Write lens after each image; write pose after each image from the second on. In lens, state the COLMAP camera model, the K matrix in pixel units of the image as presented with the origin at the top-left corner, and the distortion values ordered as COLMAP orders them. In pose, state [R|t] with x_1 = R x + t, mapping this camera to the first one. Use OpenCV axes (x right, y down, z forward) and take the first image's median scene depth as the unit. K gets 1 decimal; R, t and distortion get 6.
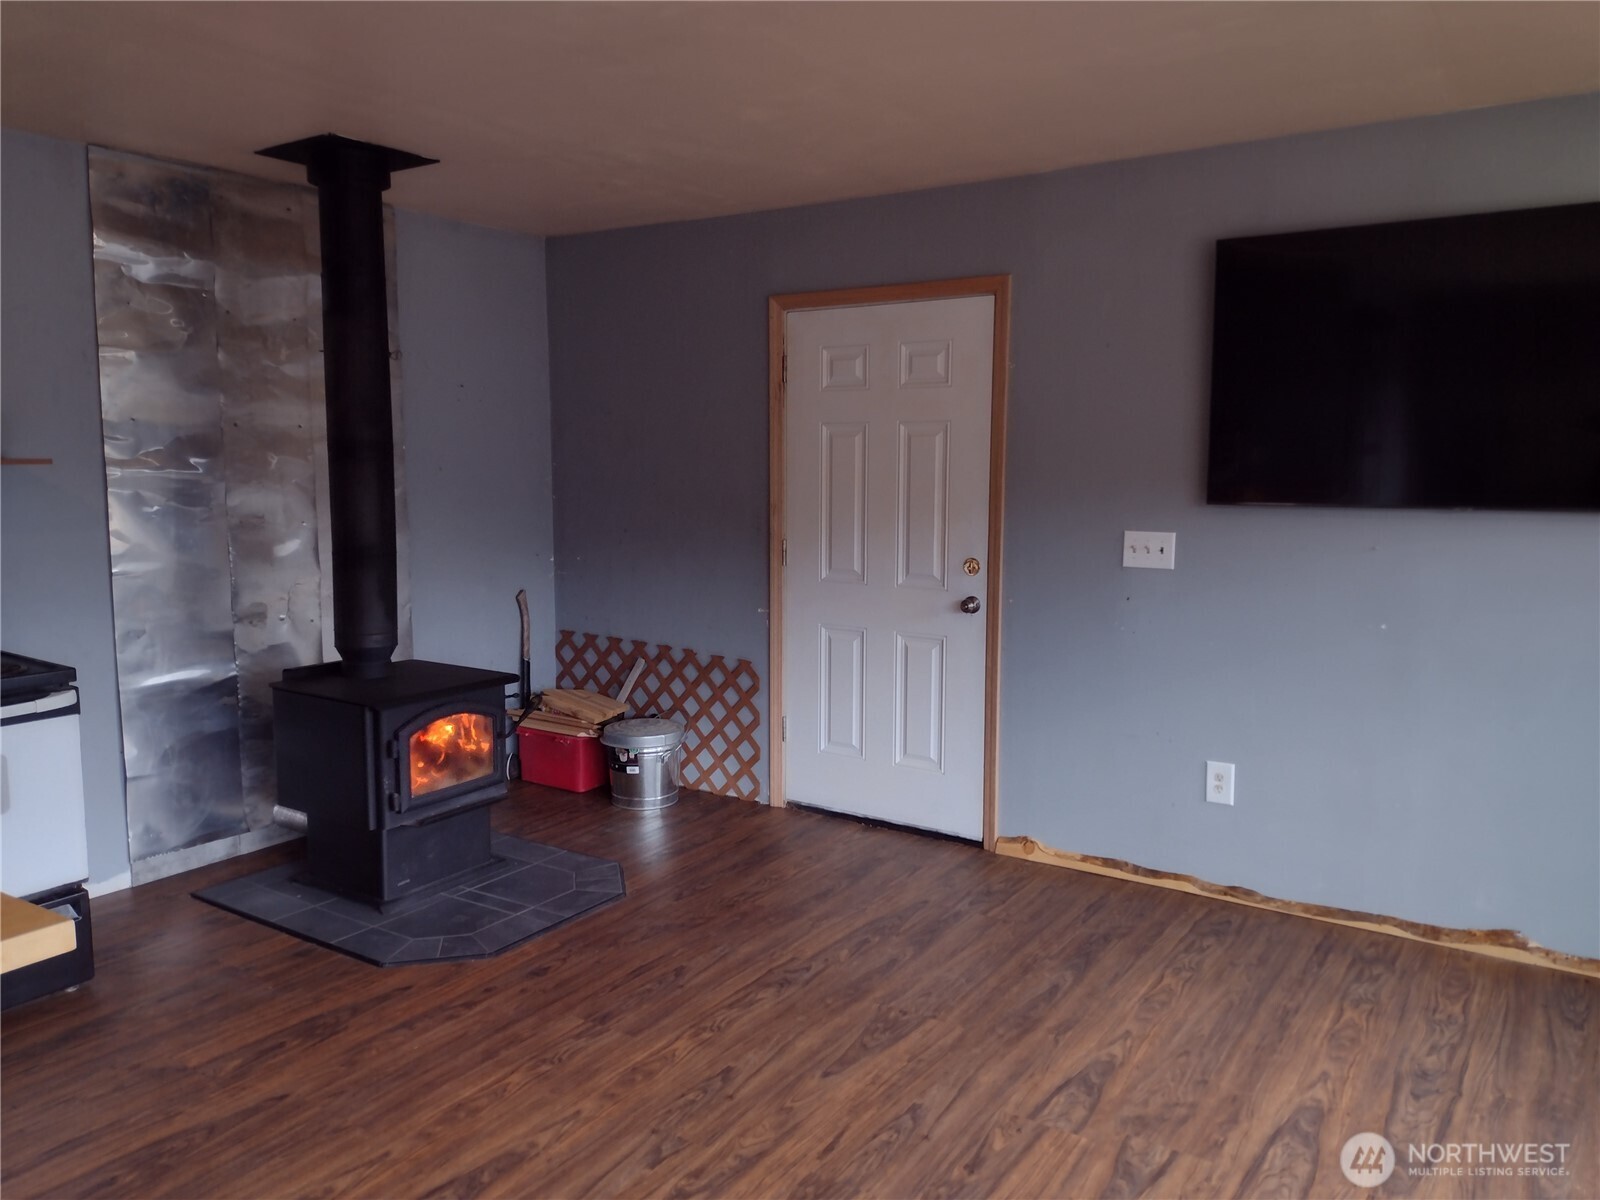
lens RADIAL K [[1185.2, 0, 803.2], [0, 1185.2, 608.4], [0, 0, 1]] dist [0.098391, -0.140966]
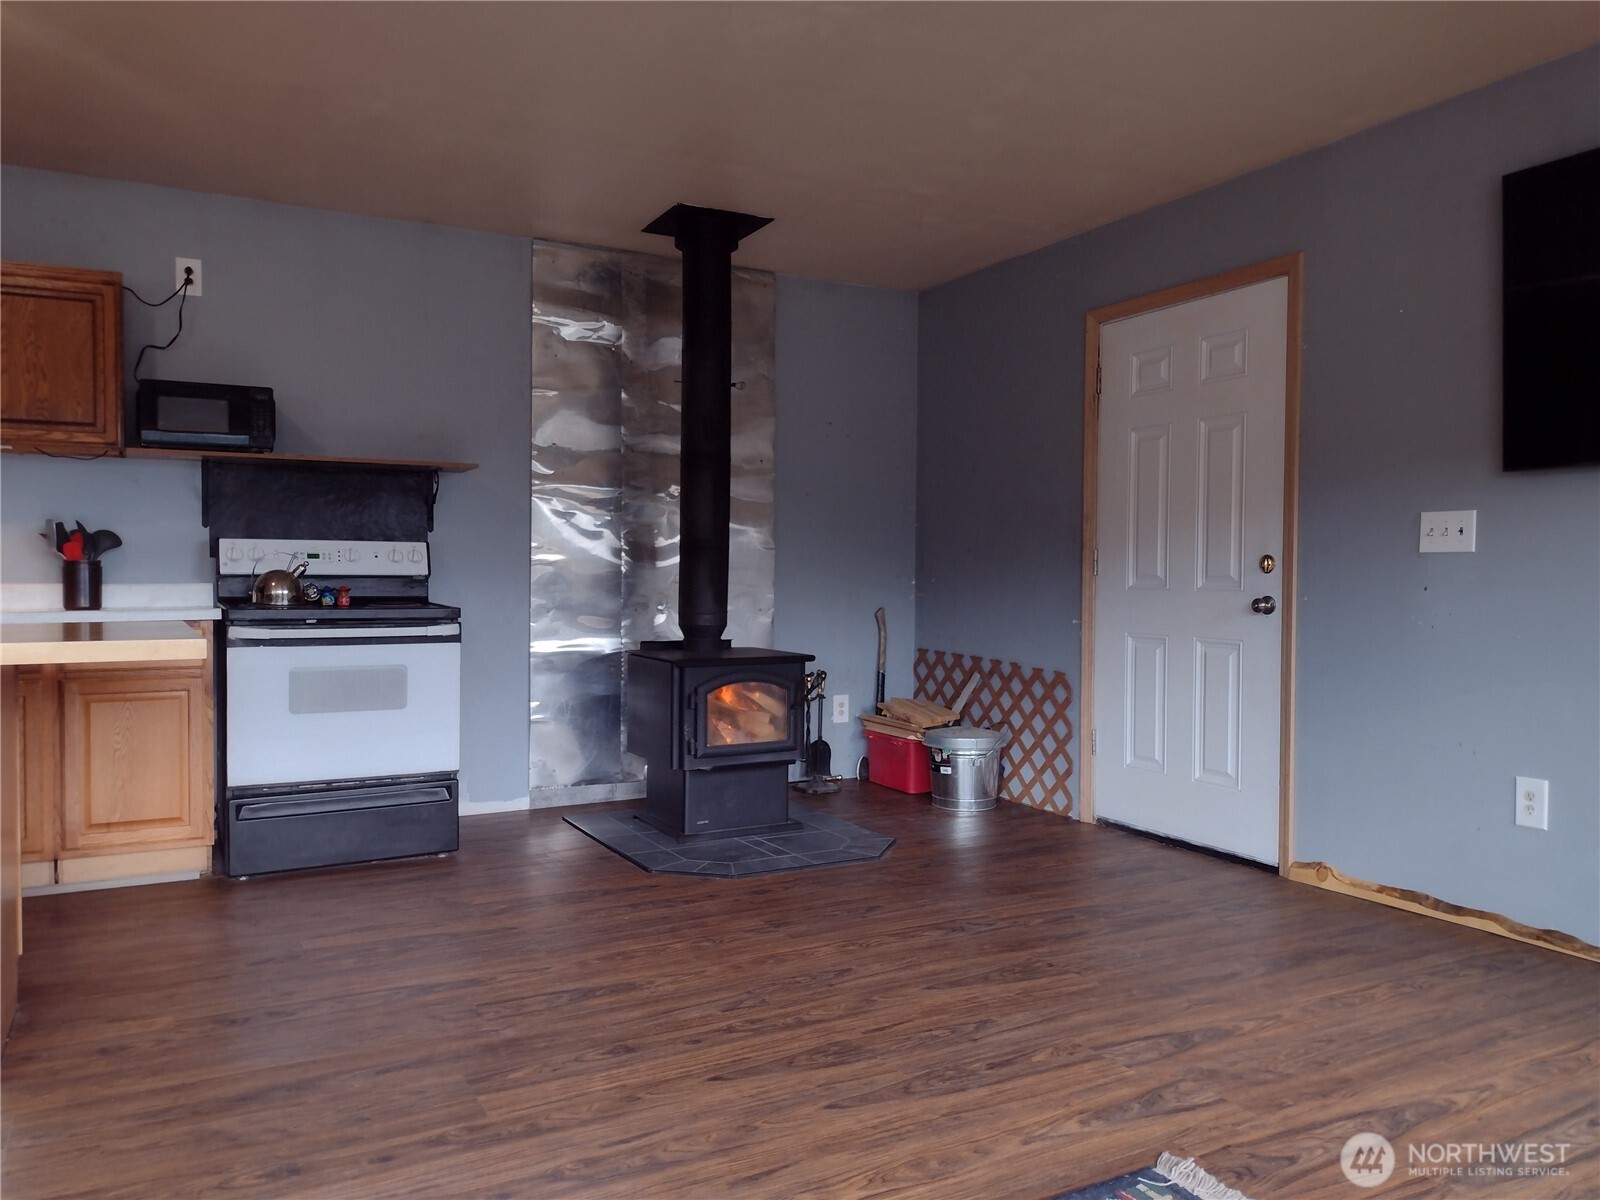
lens RADIAL K [[1185.2, 0, 803.2], [0, 1185.2, 608.4], [0, 0, 1]] dist [0.098391, -0.140966]
pose [[0.885490, 0.015970, -0.464383, 0.265831], [-0.063202, 0.994261, -0.086321, 0.107190], [0.460340, 0.105786, 0.881417, 0.005239]]
